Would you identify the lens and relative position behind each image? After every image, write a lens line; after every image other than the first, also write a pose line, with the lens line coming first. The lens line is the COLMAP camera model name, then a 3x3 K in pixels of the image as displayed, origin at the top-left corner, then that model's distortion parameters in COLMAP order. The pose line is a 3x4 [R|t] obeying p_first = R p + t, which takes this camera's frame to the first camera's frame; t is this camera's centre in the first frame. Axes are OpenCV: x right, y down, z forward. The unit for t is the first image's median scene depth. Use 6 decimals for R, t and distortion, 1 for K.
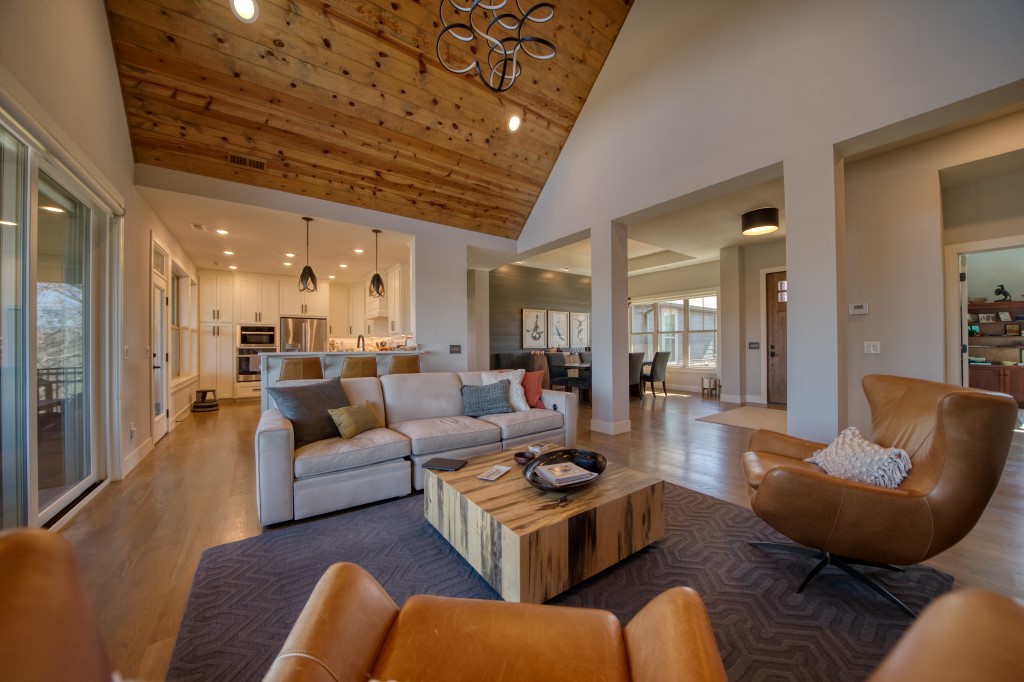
lens RADIAL K [[353.9, 0, 508.9], [0, 353.9, 345.3], [0, 0, 1]] dist [-0.021084, 0.000406]
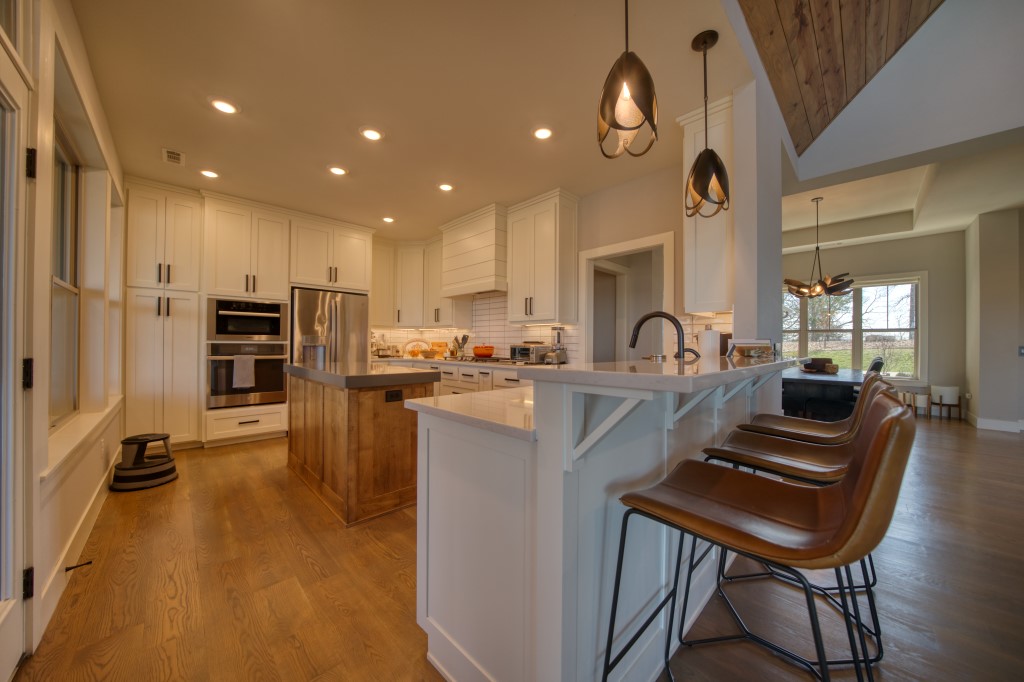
lens RADIAL K [[353.9, 0, 510.1], [0, 353.9, 344.6], [0, 0, 1]] dist [-0.021084, 0.000406]
pose [[0.989764, 0.014146, 0.142013, -0.424506], [-0.014574, 0.999892, 0.001975, 0.004029], [-0.141969, -0.004024, 0.989863, 0.446365]]
